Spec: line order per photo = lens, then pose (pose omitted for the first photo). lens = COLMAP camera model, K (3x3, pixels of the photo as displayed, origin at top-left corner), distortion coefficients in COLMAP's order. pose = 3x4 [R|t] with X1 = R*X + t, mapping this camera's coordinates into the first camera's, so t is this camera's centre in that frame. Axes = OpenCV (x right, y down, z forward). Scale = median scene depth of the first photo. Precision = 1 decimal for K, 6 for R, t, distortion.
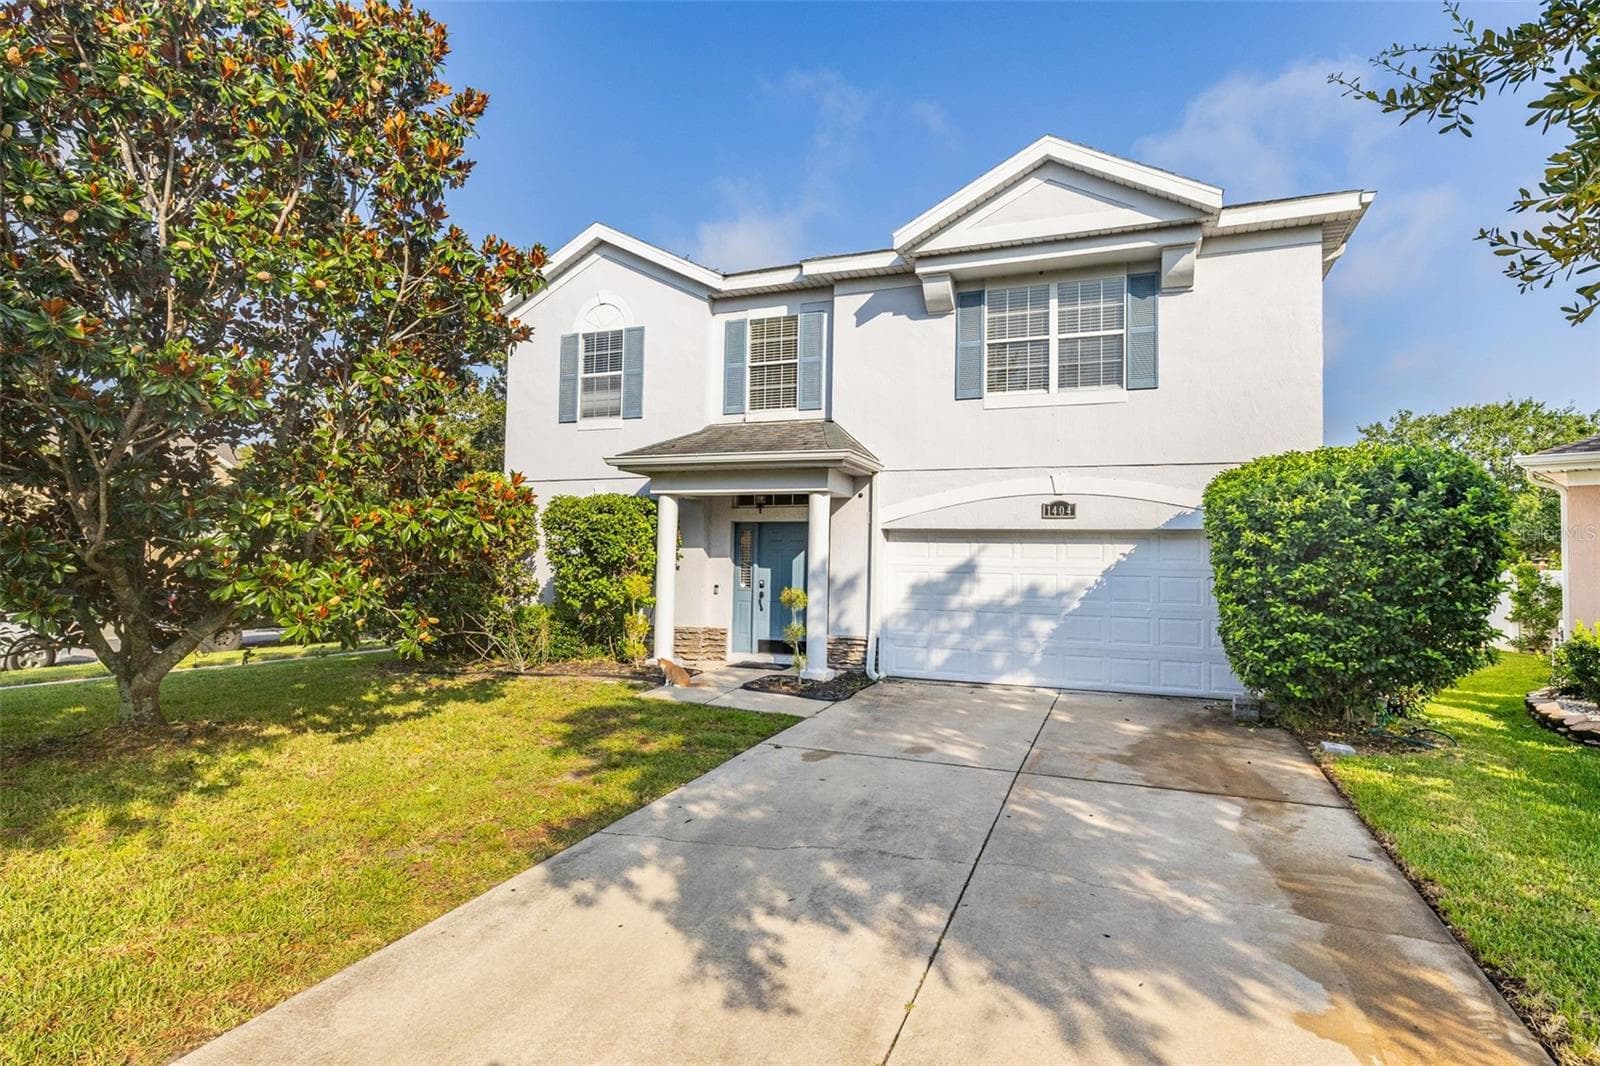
lens RADIAL K [[678.4, 0, 799.7], [0, 678.4, 524.2], [0, 0, 1]] dist [0.001392, 0.000226]
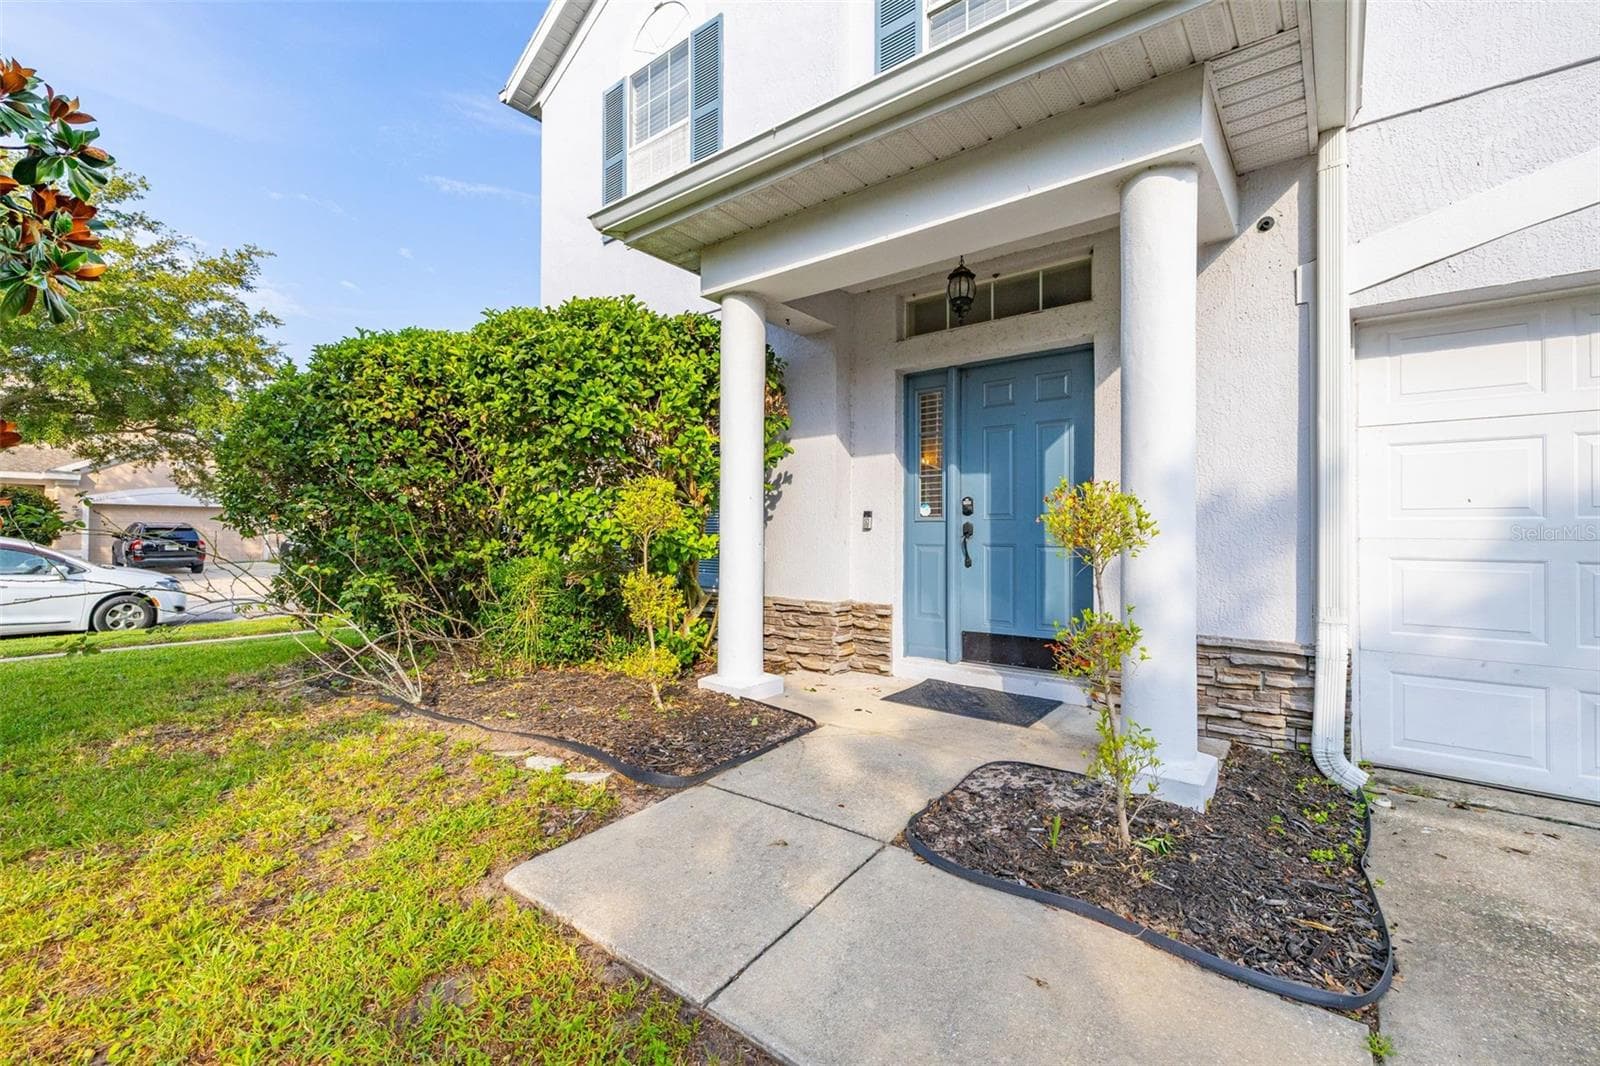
lens RADIAL K [[678.4, 0, 799.7], [0, 678.4, 524.2], [0, 0, 1]] dist [0.001392, 0.000226]
pose [[0.956058, -0.016140, -0.292733, -0.032190], [0.034064, 0.997836, 0.056237, 0.072426], [0.291192, -0.063737, 0.954539, 0.556642]]
